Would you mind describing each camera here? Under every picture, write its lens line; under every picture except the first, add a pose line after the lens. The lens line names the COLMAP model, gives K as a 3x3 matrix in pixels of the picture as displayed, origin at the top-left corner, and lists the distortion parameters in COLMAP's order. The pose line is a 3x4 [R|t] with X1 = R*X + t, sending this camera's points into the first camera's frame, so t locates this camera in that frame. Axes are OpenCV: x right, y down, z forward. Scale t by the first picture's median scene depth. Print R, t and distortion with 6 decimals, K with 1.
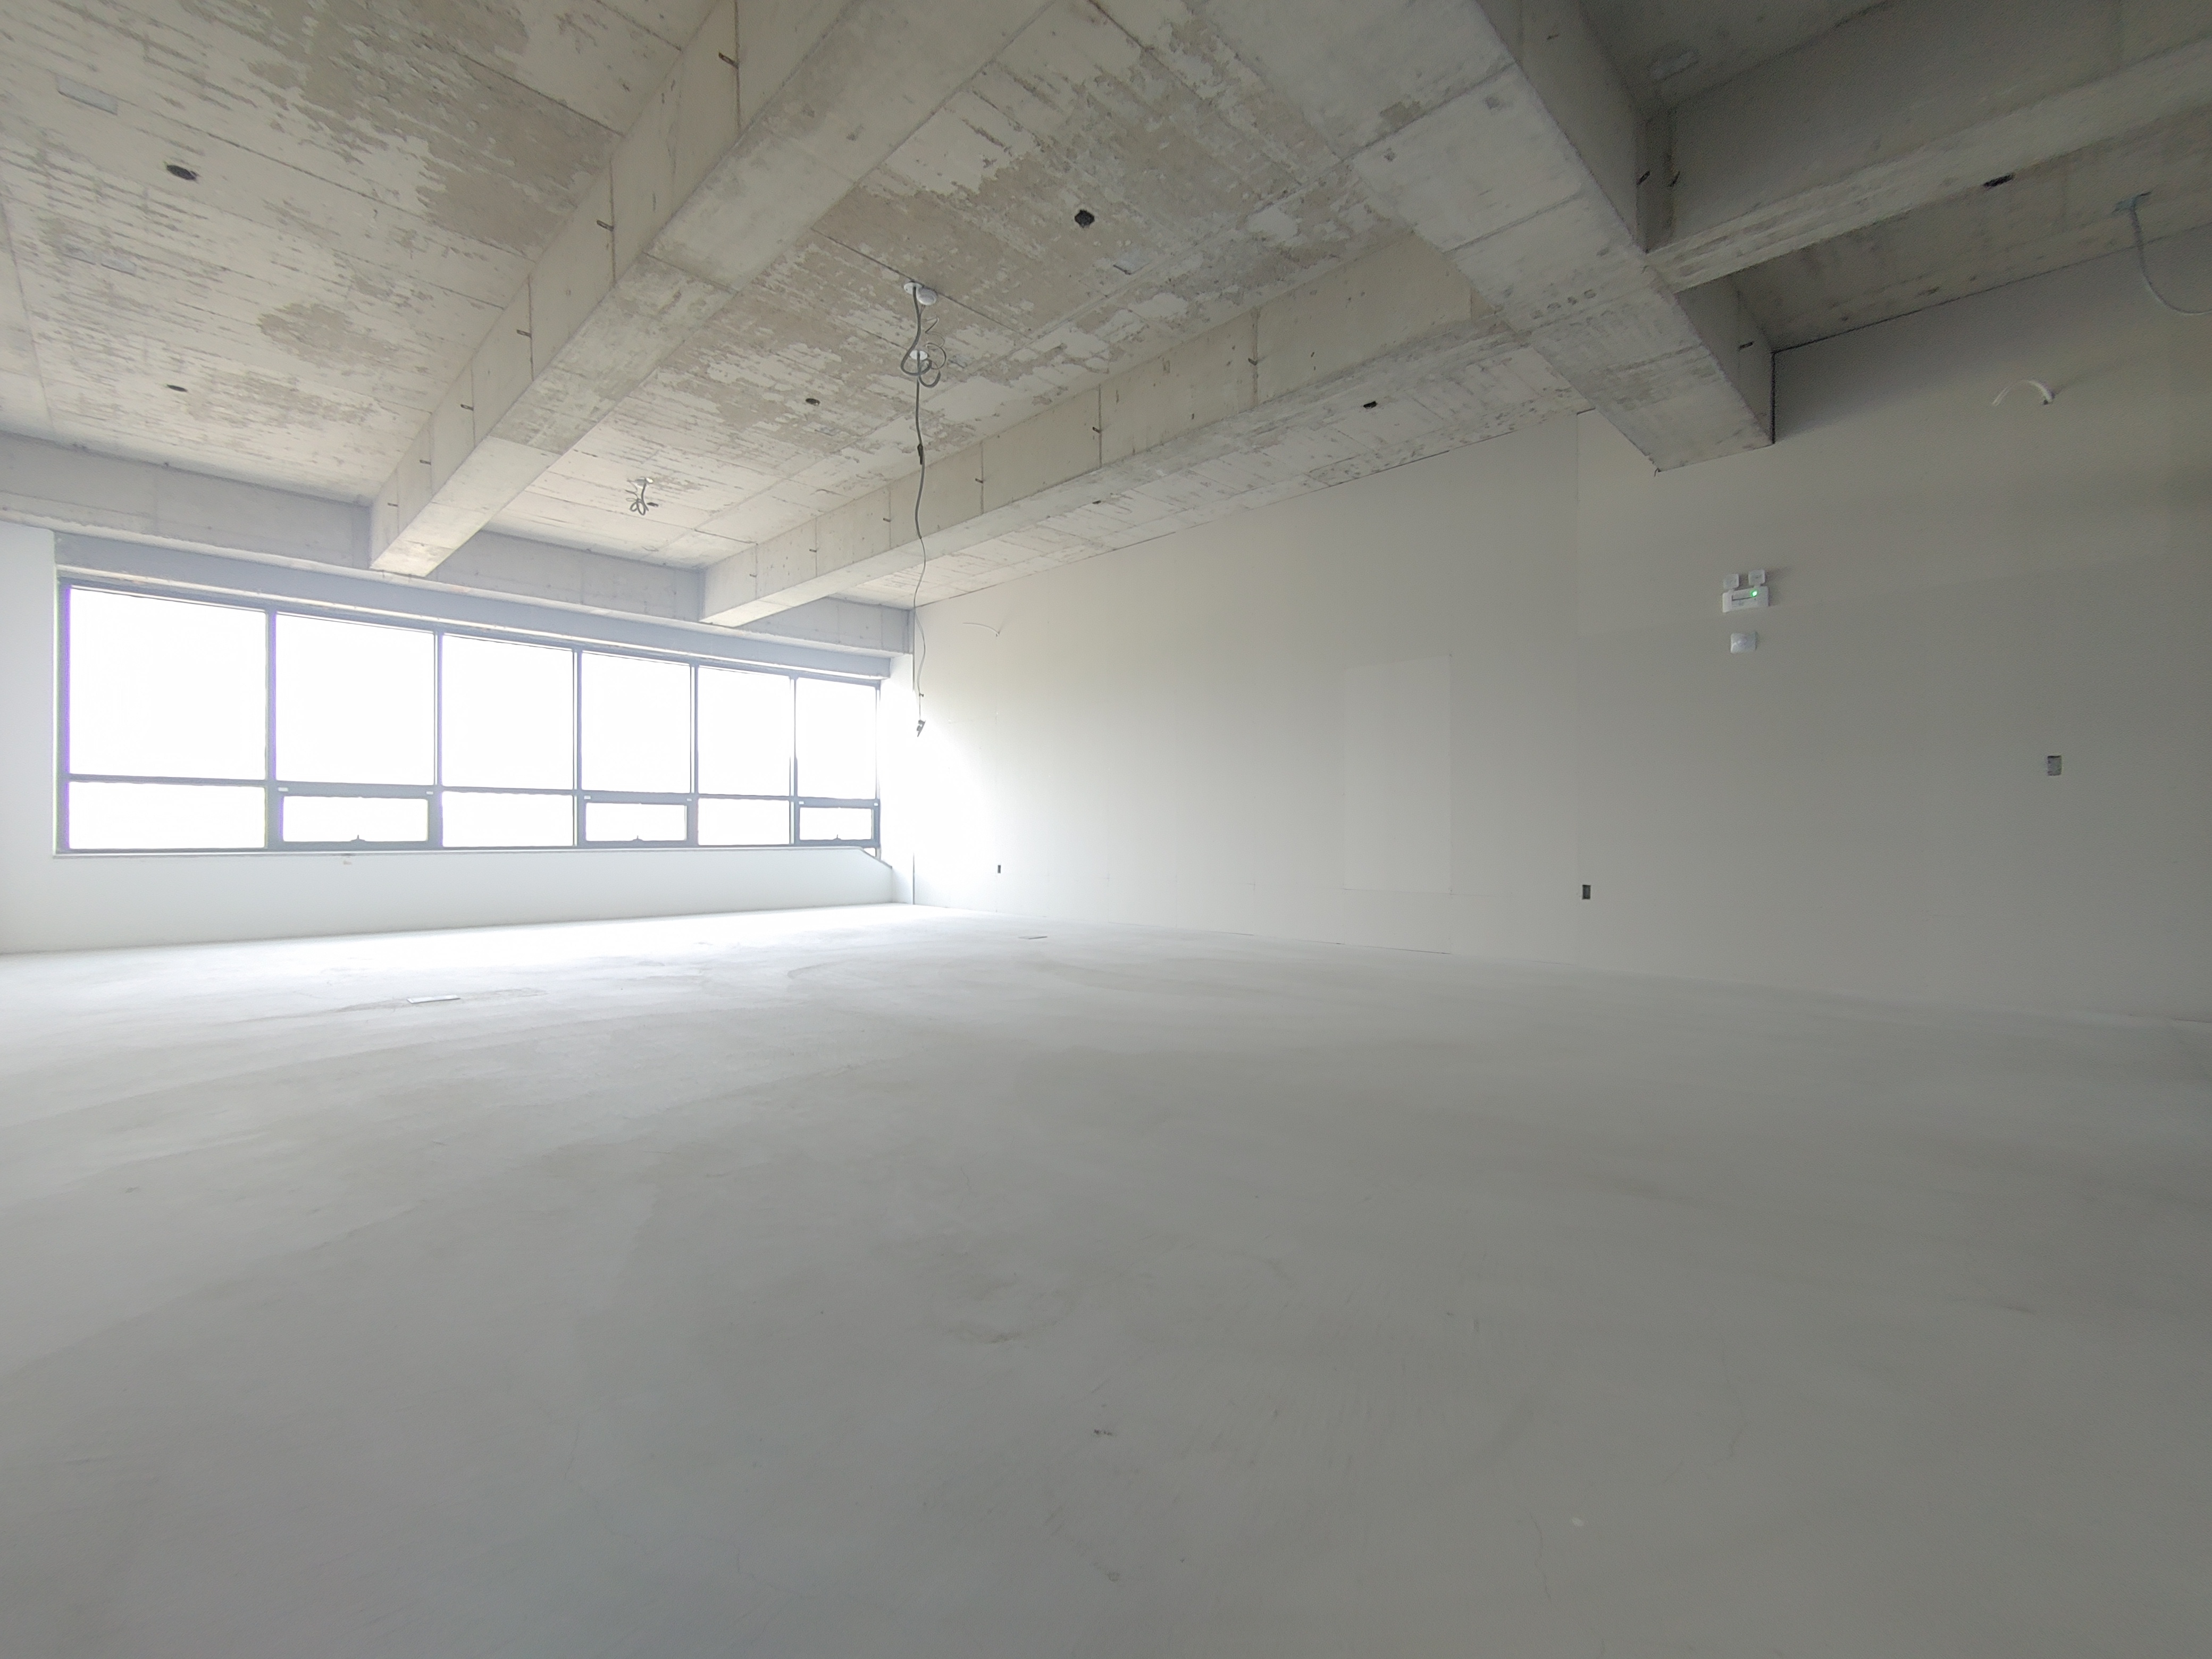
lens RADIAL K [[943.9, 0, 1103.6], [0, 943.9, 832.4], [0, 0, 1]] dist [0.001405, -0.000668]
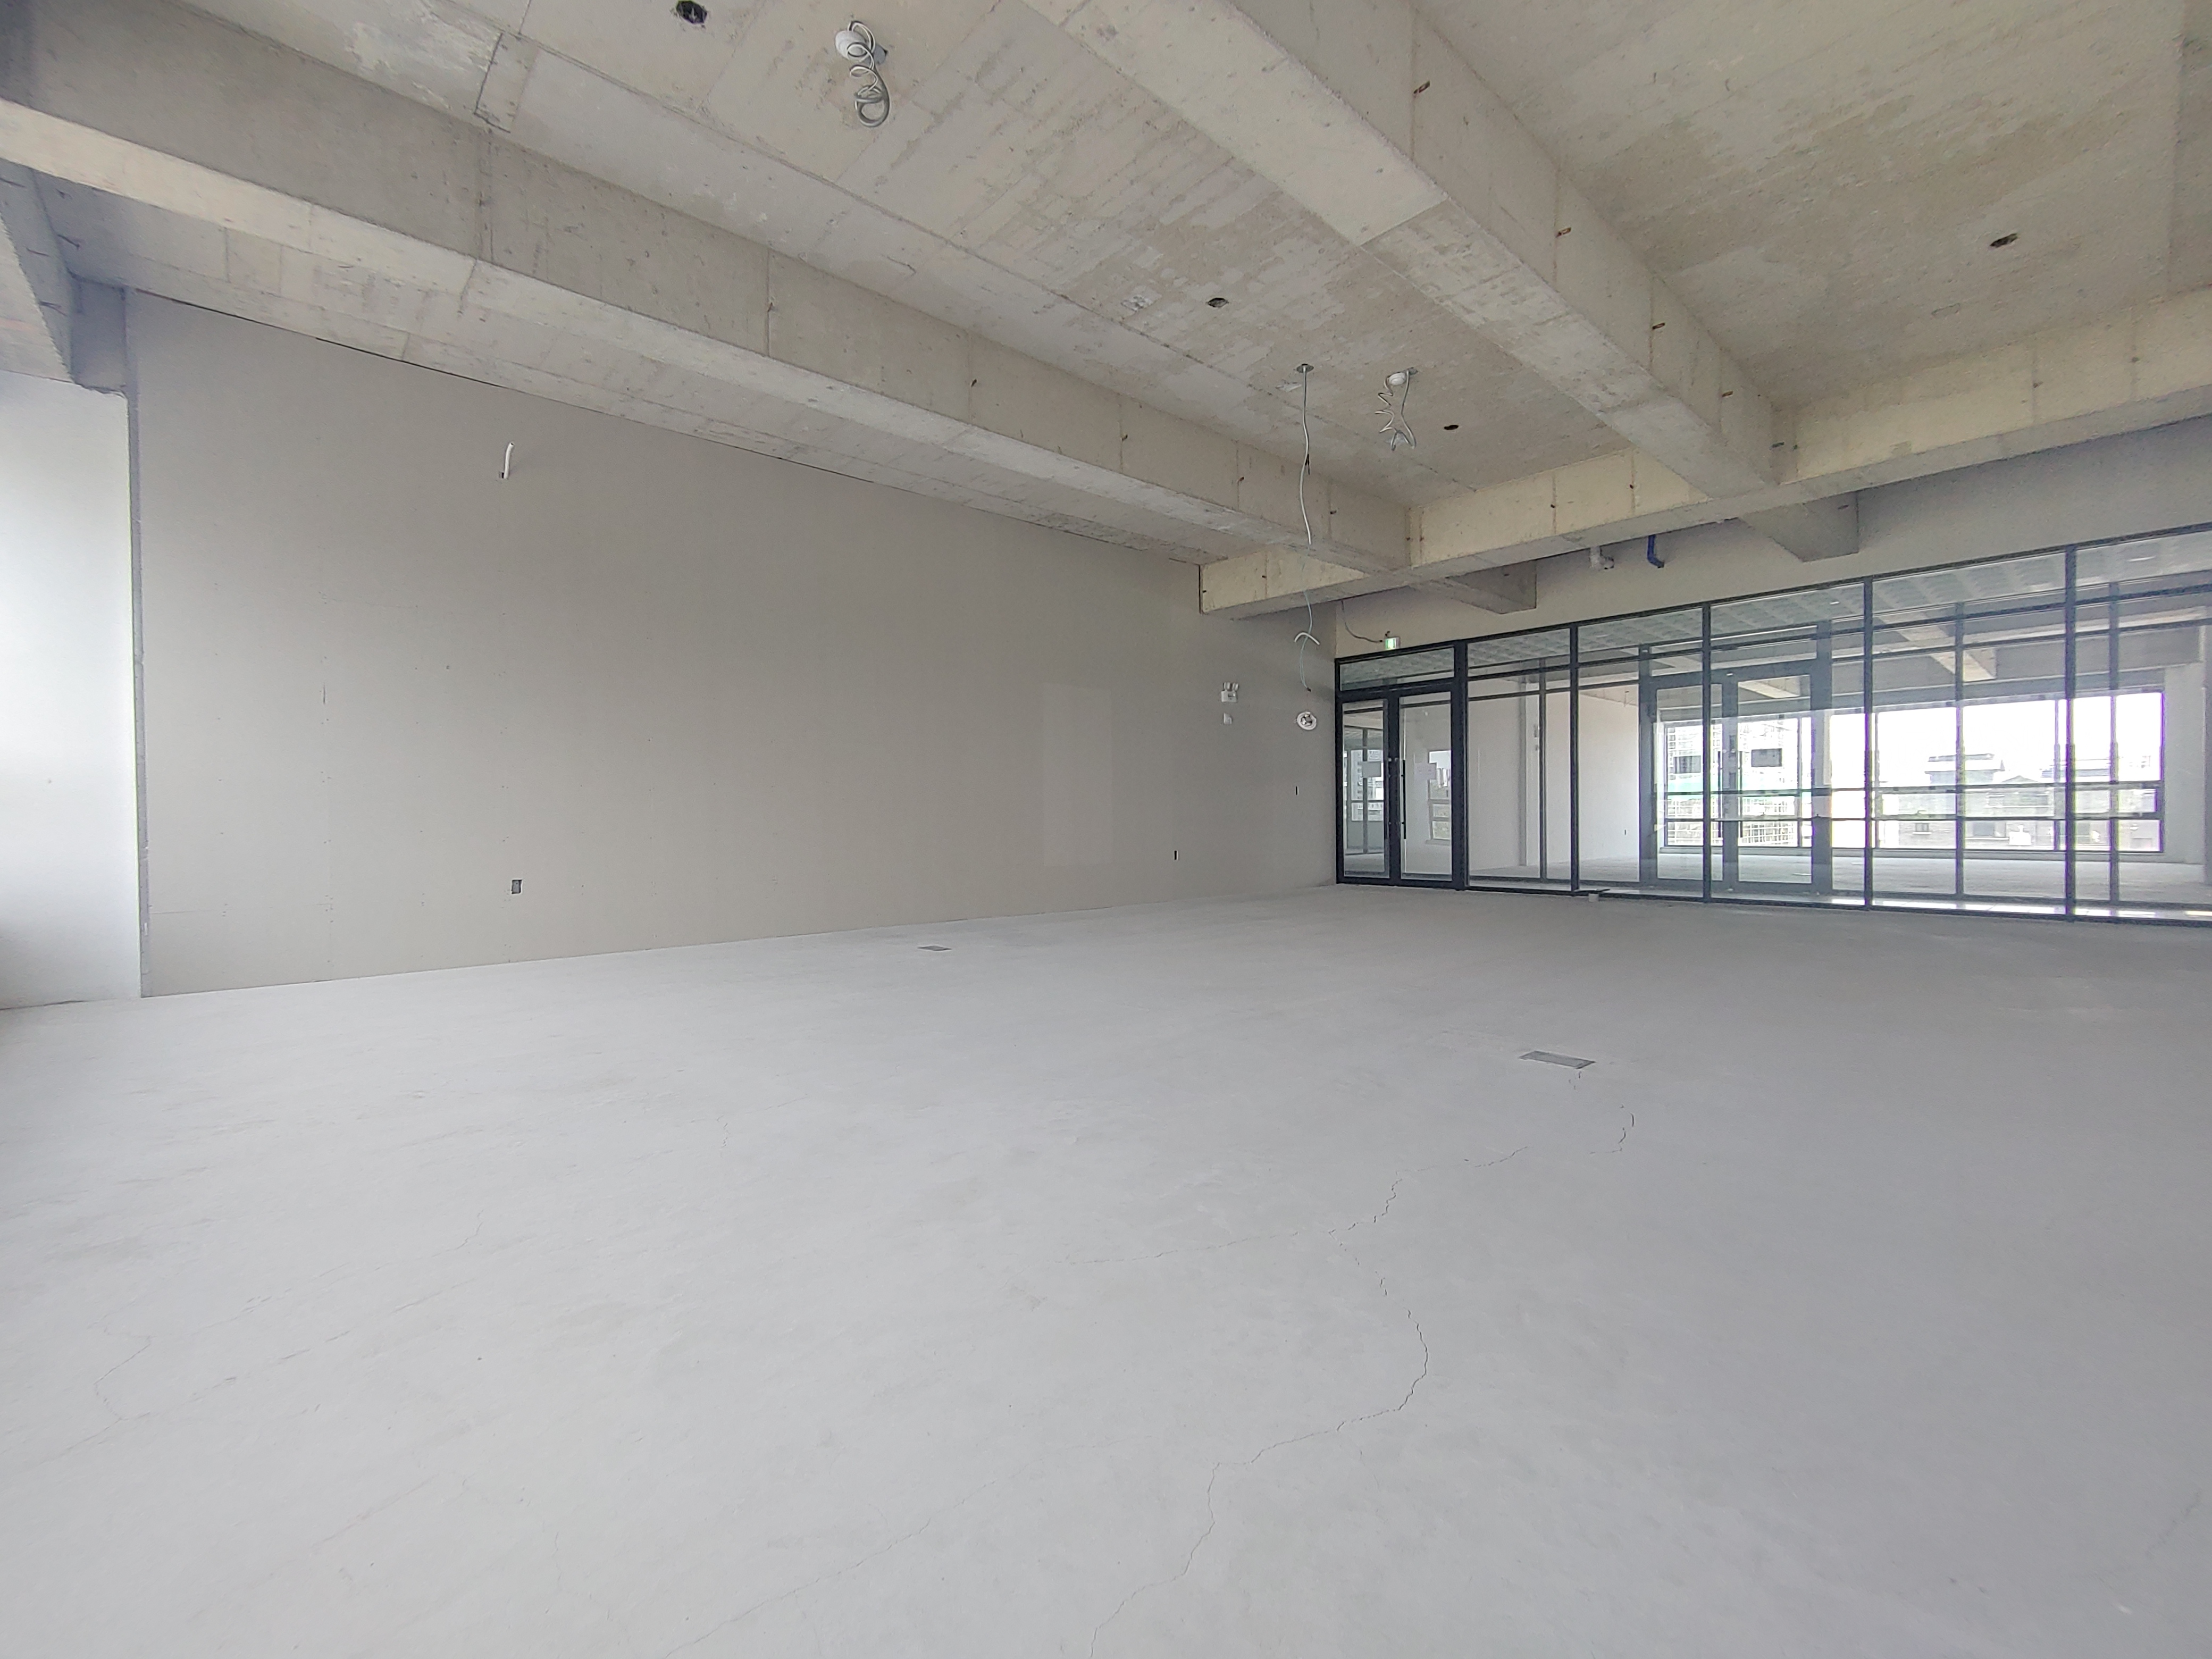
lens RADIAL K [[943.9, 0, 1103.6], [0, 943.9, 832.4], [0, 0, 1]] dist [0.001405, -0.000668]
pose [[0.053942, -0.013579, 0.998452, -0.914279], [0.007691, 0.999884, 0.013183, 0.002074], [-0.998514, 0.006968, 0.054040, 0.836960]]
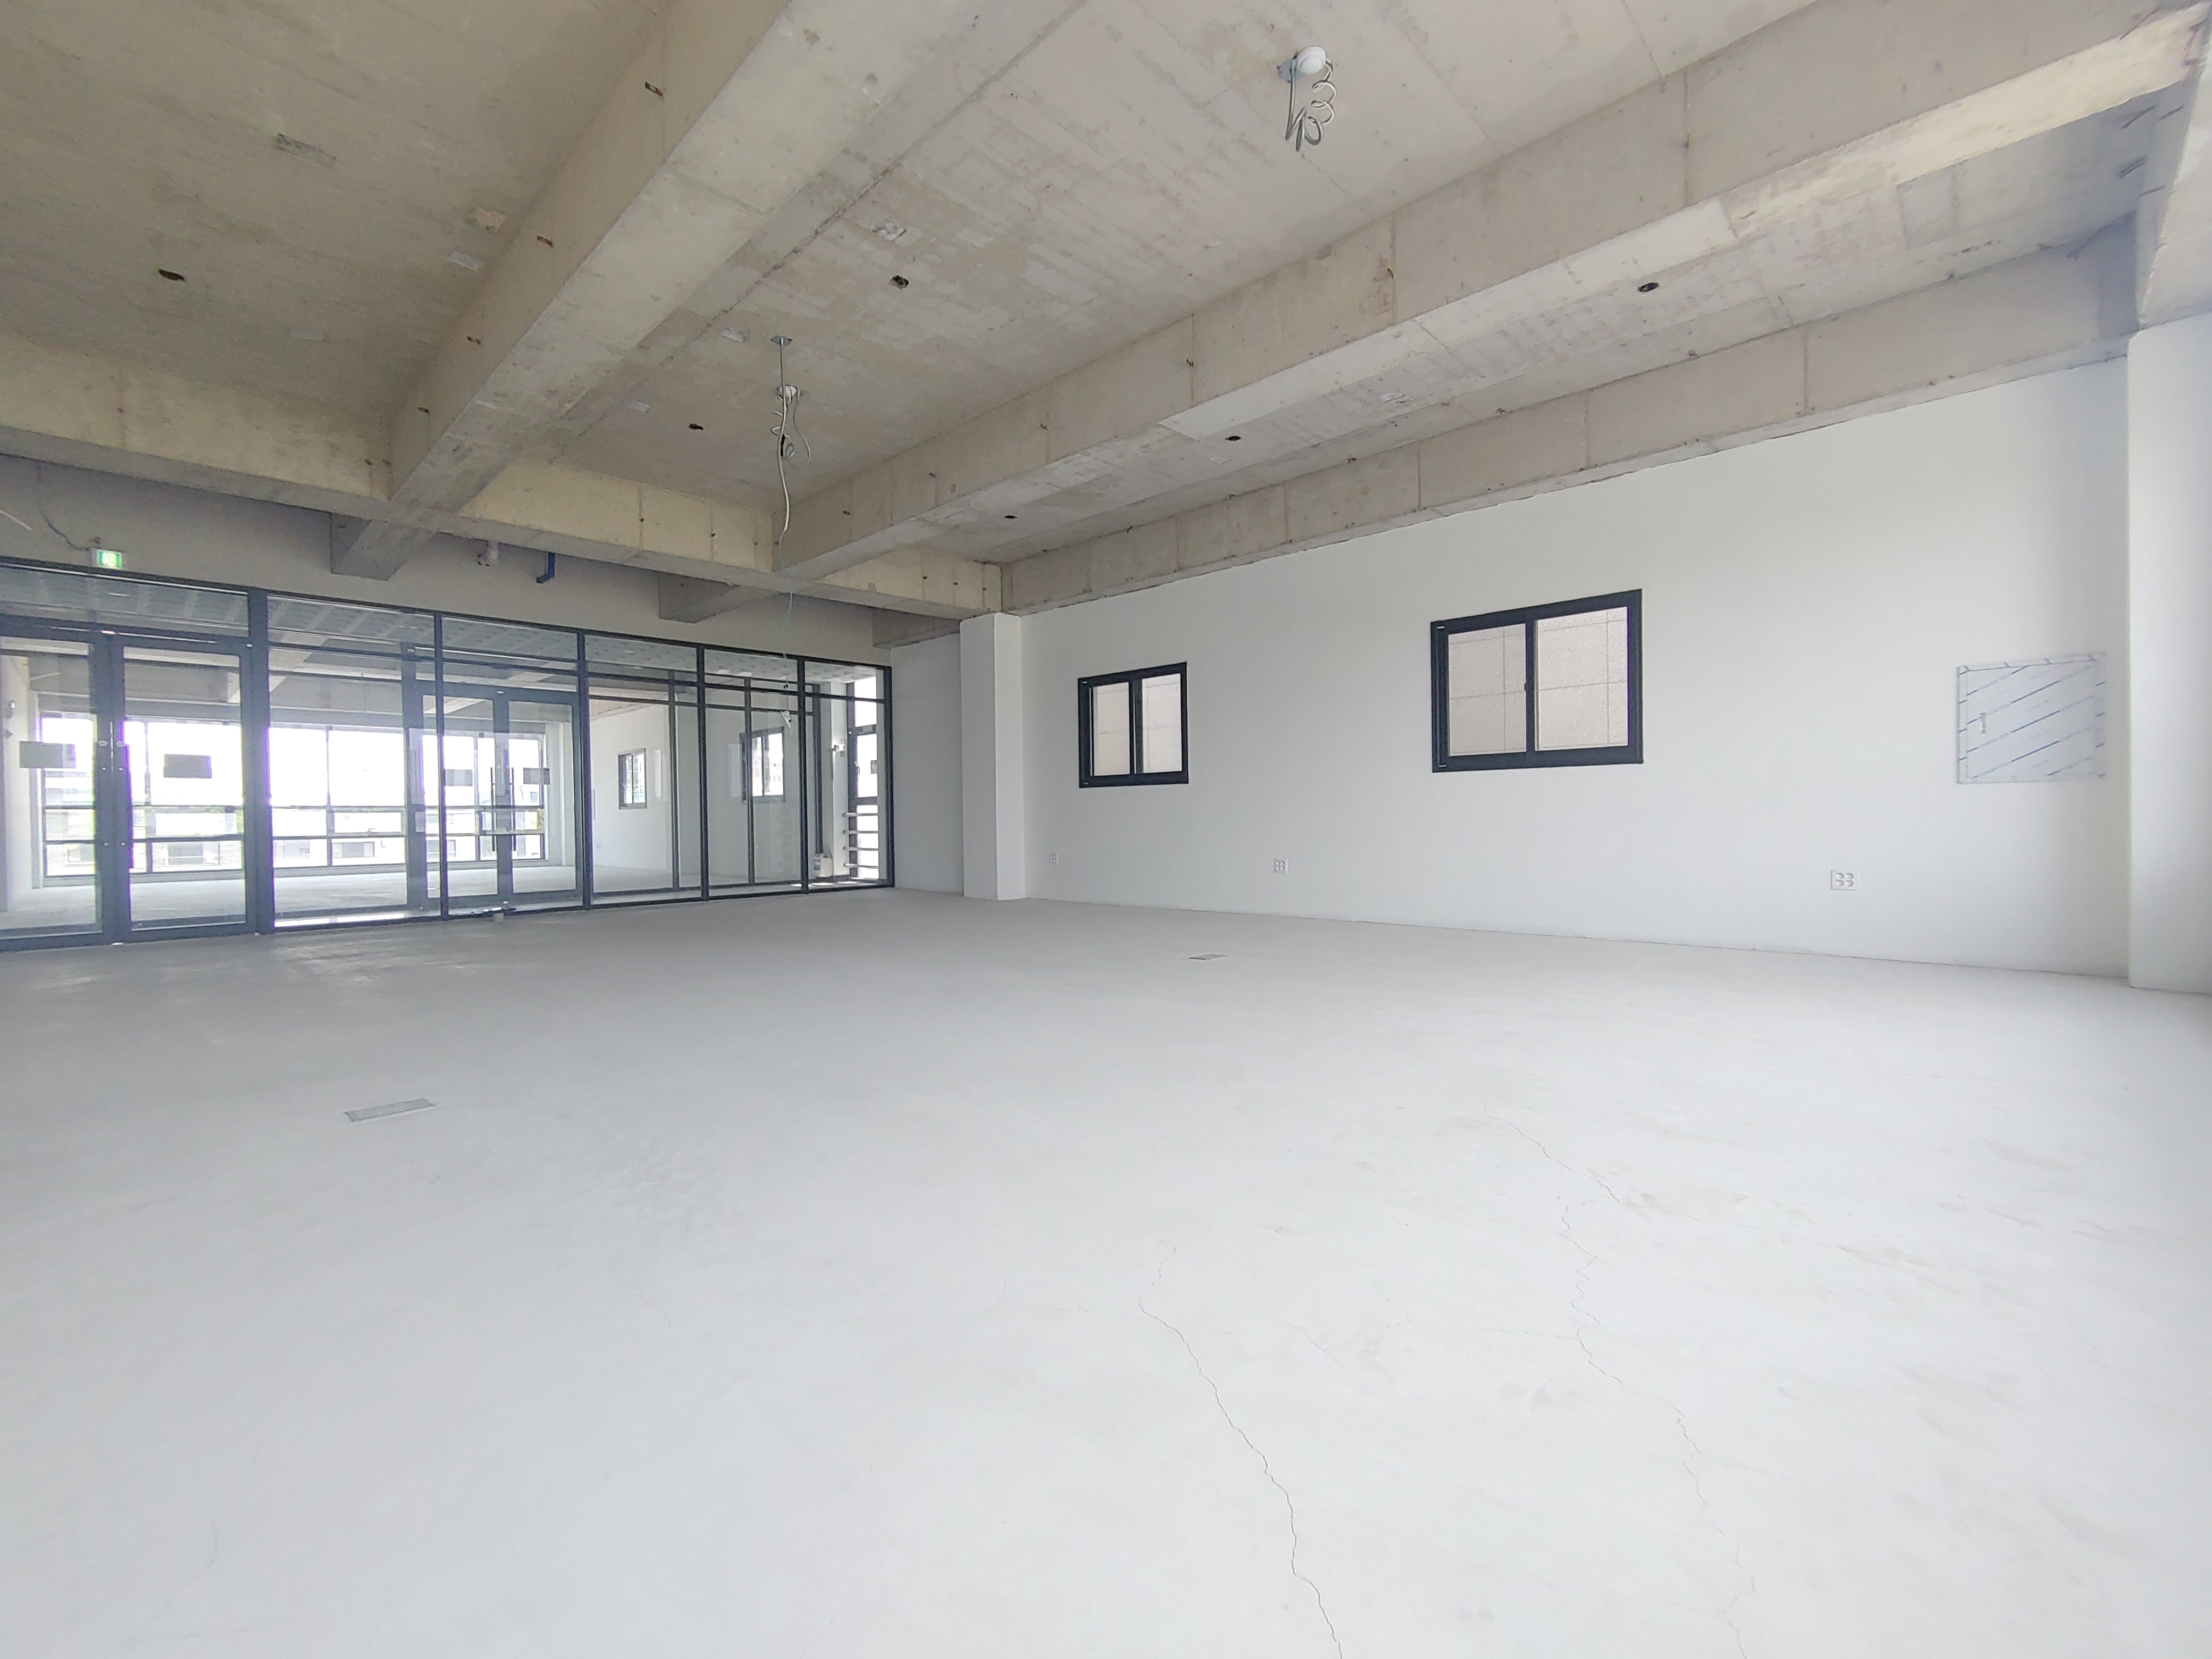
lens RADIAL K [[943.9, 0, 1103.6], [0, 943.9, 832.4], [0, 0, 1]] dist [0.001405, -0.000668]
pose [[-0.999831, 0.013033, -0.012960, -0.366888], [0.012890, 0.999855, 0.011086, 0.002451], [0.013103, 0.010917, -0.999855, 1.429133]]
